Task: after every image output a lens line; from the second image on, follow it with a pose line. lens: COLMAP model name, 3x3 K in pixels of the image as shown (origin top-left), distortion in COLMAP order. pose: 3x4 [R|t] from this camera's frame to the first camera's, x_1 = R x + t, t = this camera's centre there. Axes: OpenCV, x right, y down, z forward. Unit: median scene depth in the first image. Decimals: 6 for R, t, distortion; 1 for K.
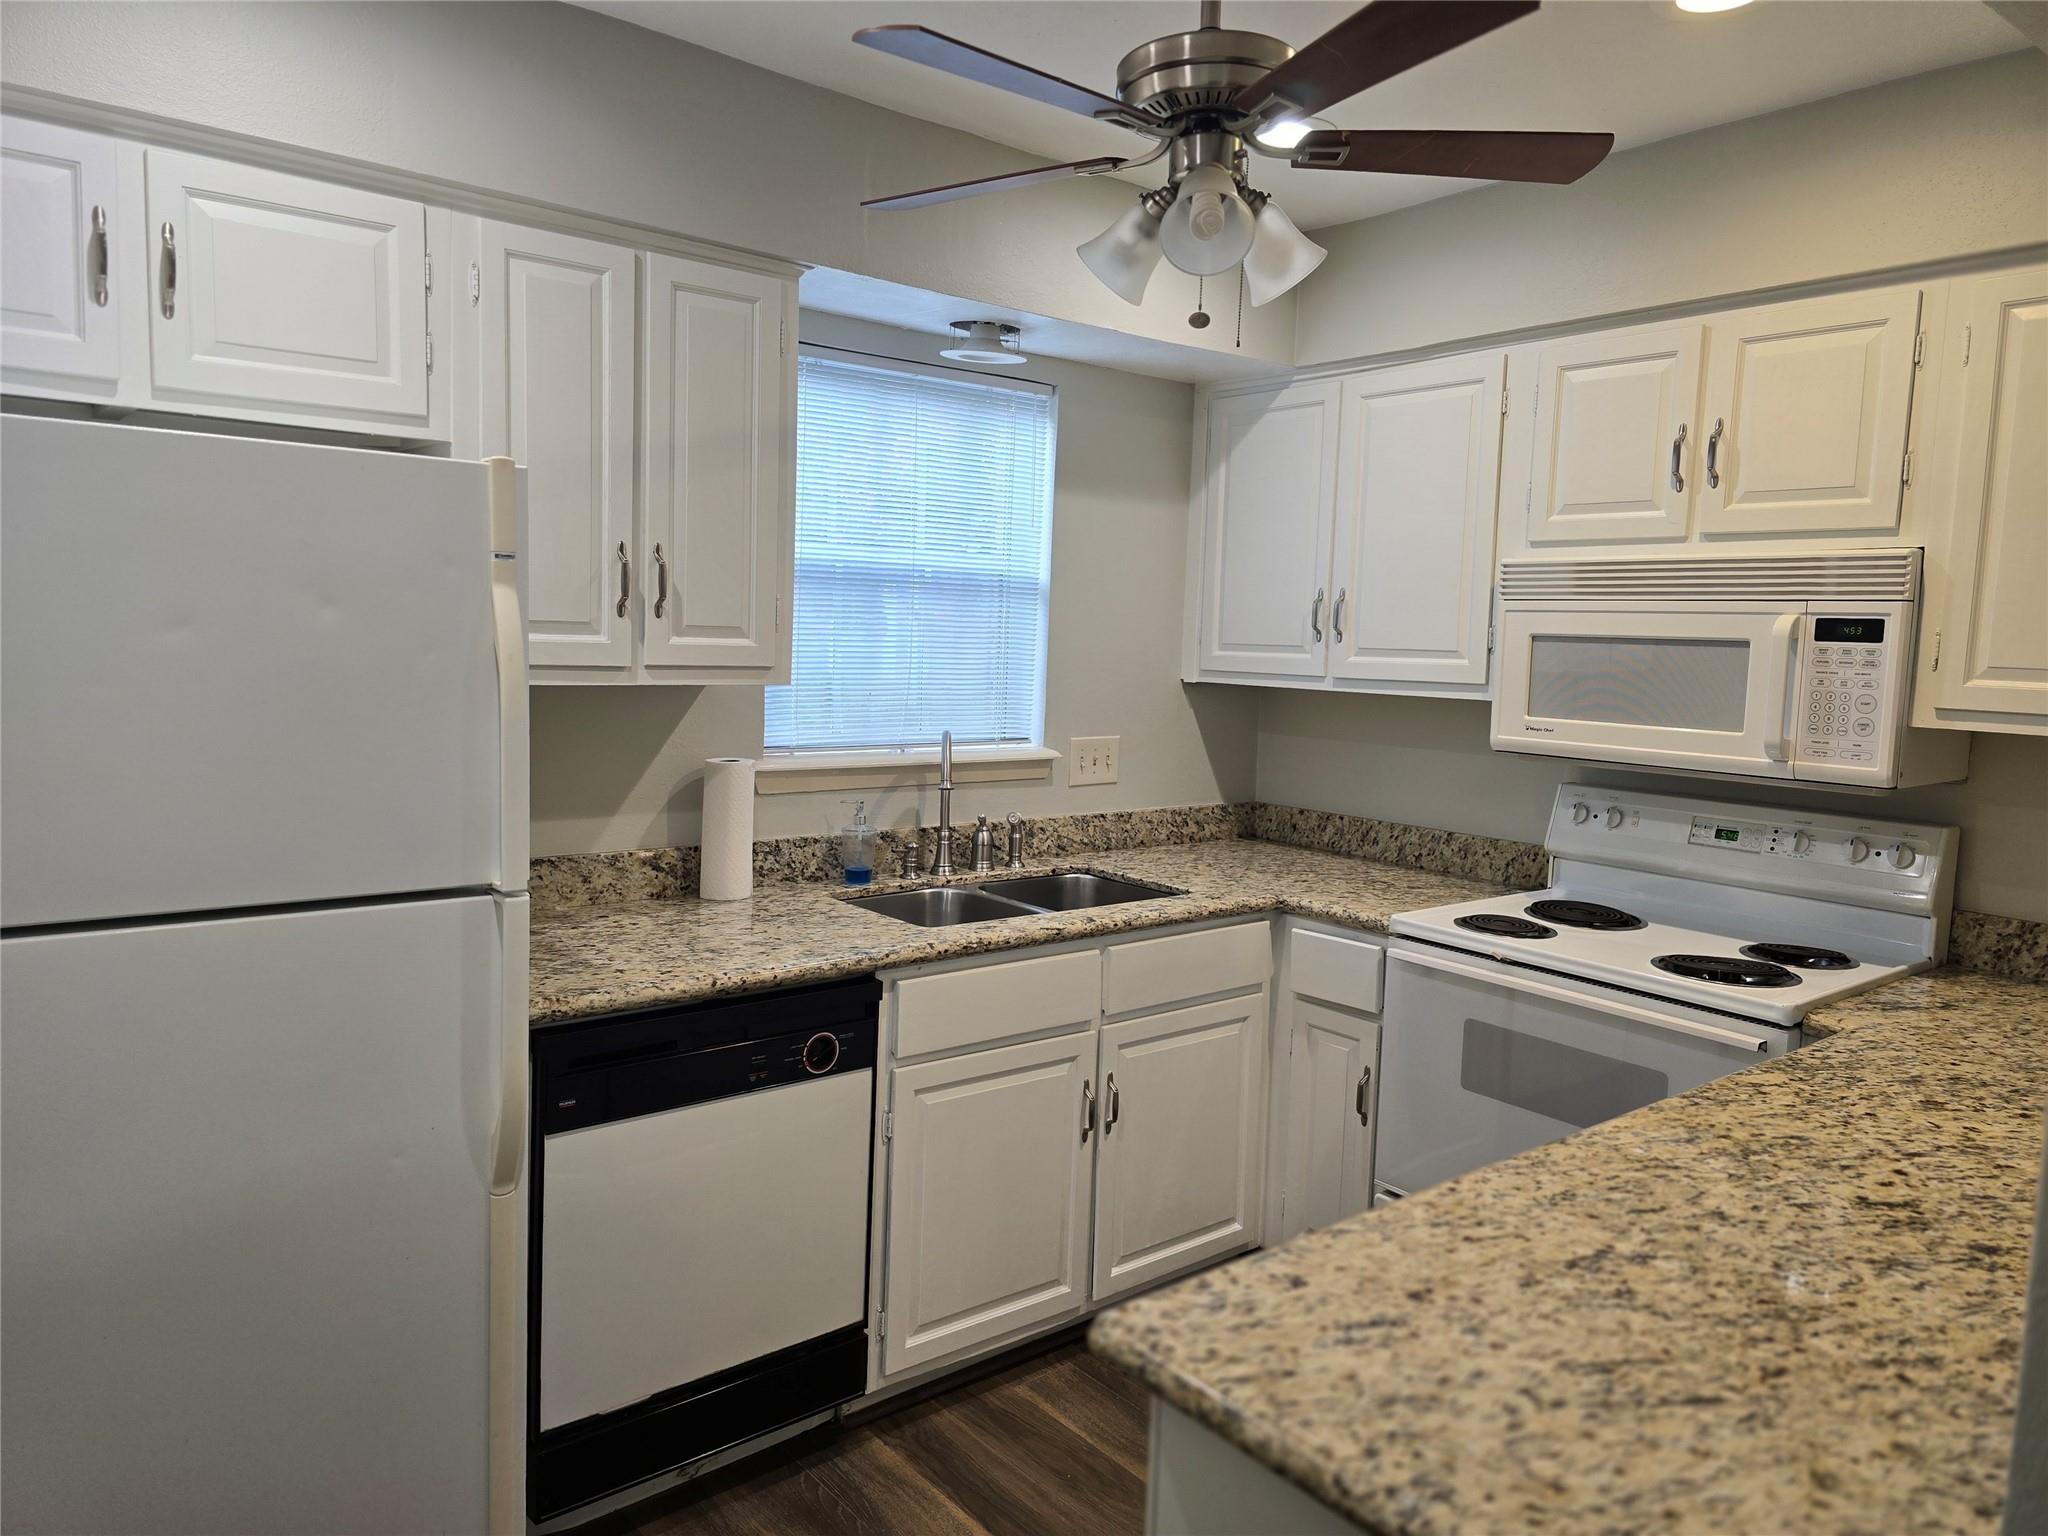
lens RADIAL K [[1363.5, 0, 1012.1], [0, 1363.5, 744.0], [0, 0, 1]] dist [0.055145, -0.055358]
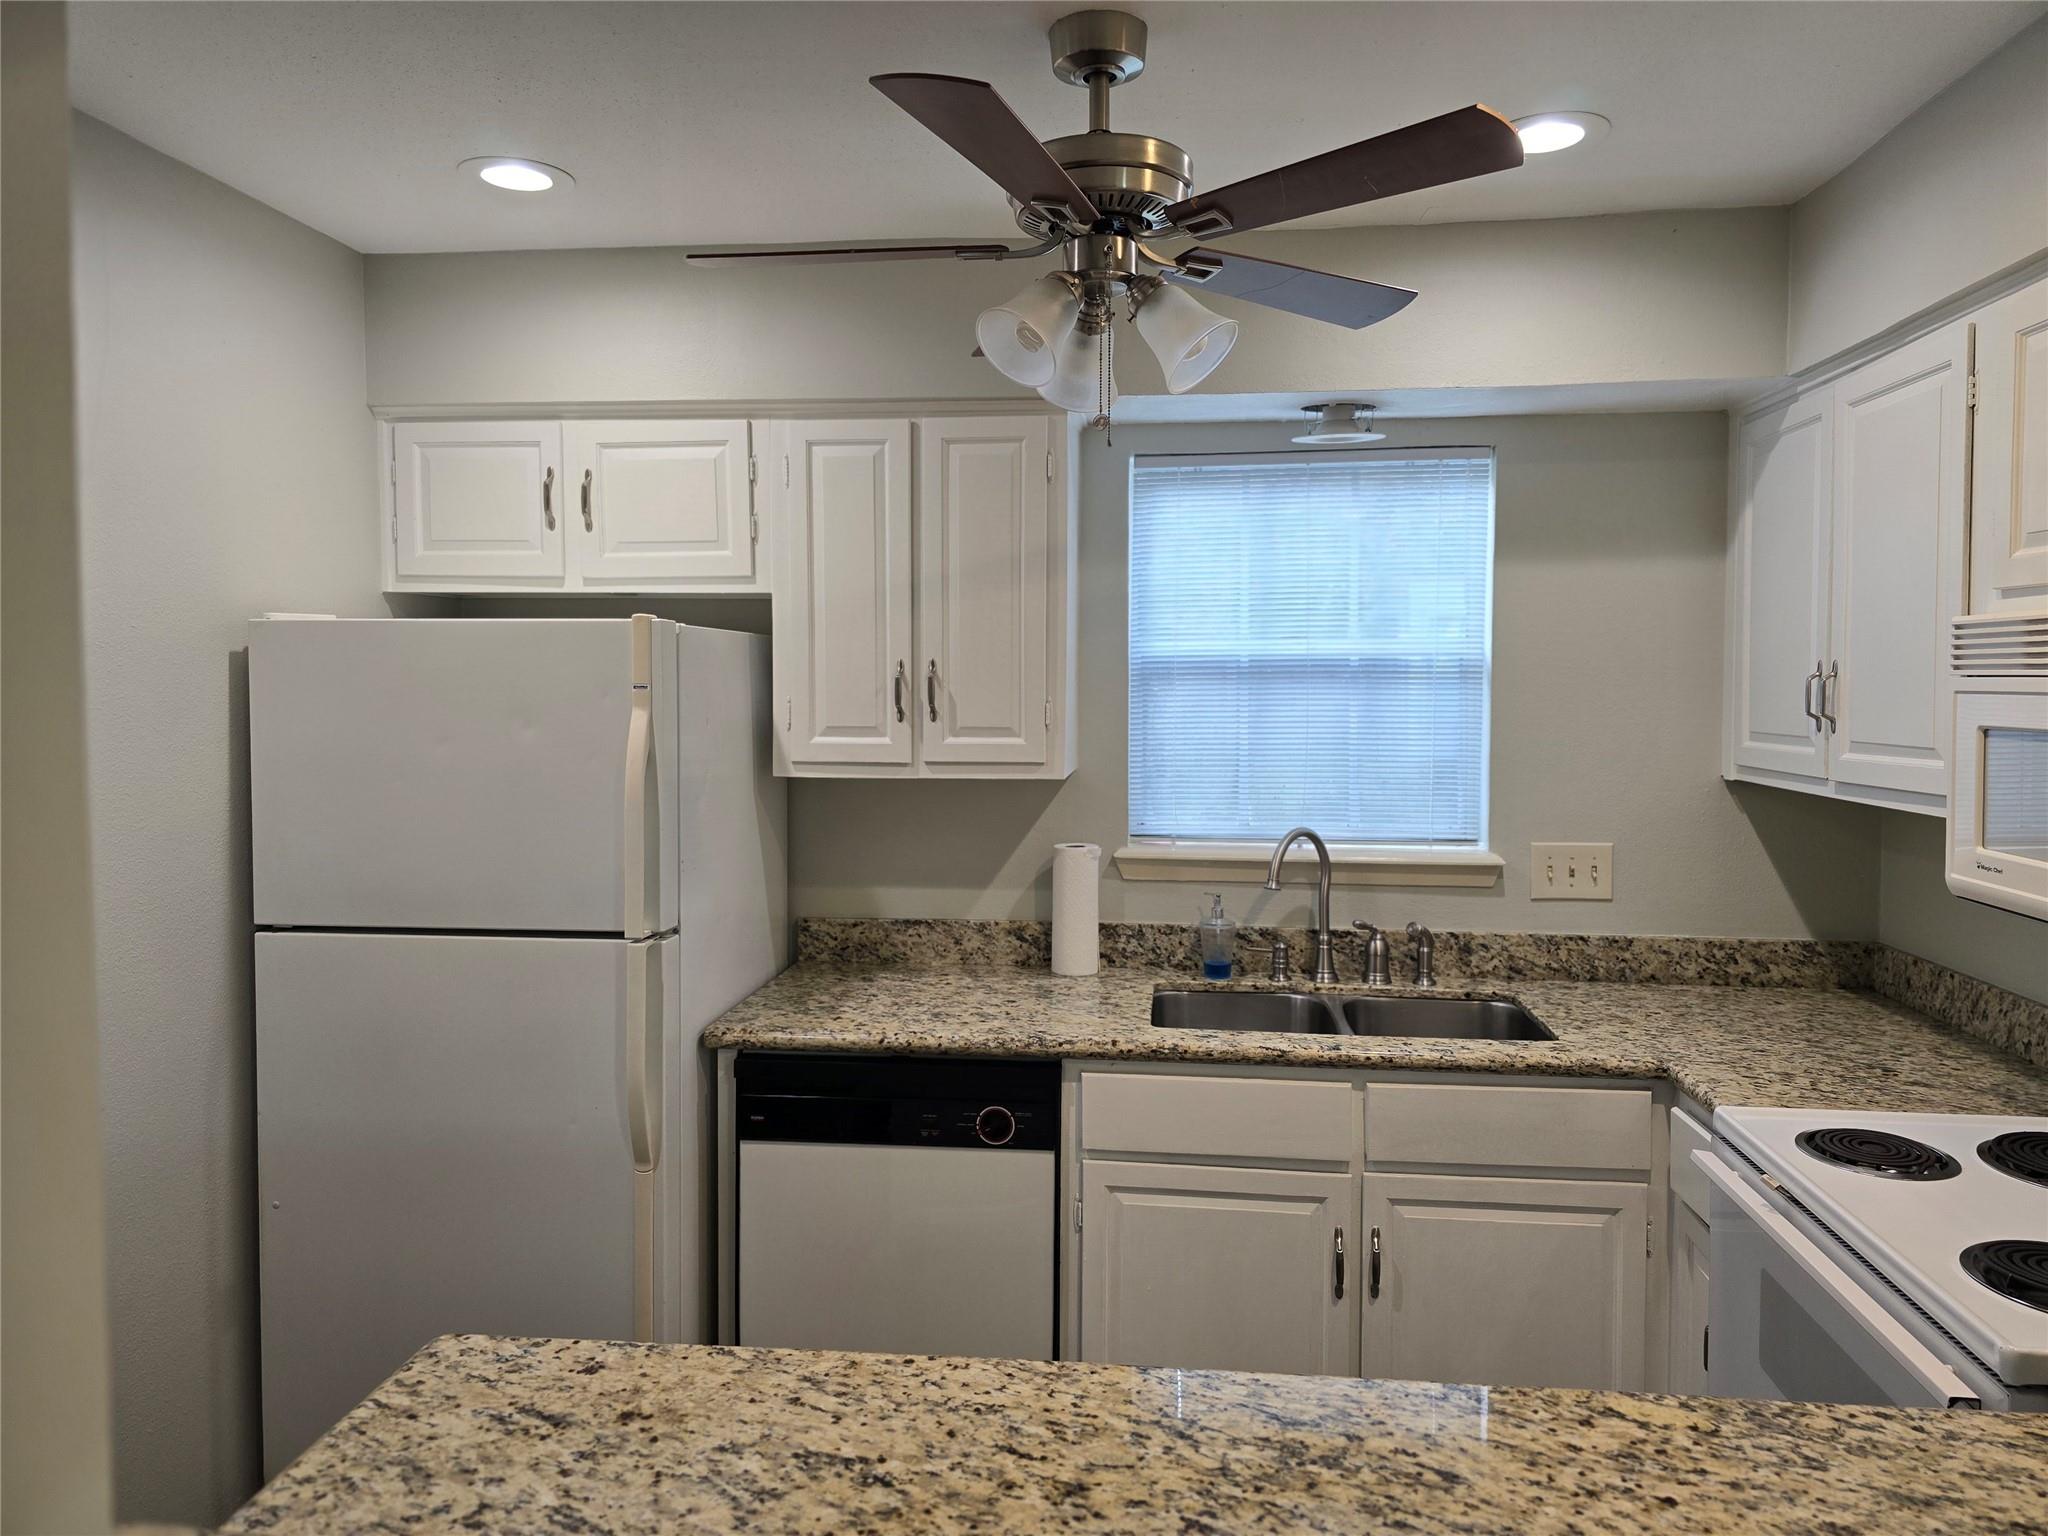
lens RADIAL K [[1363.5, 0, 1012.1], [0, 1363.5, 744.0], [0, 0, 1]] dist [0.055145, -0.055358]
pose [[0.720870, 0.004631, -0.693054, 0.544400], [-0.039634, 0.998617, -0.034551, -0.031694], [0.691936, 0.052375, 0.720057, 0.198594]]
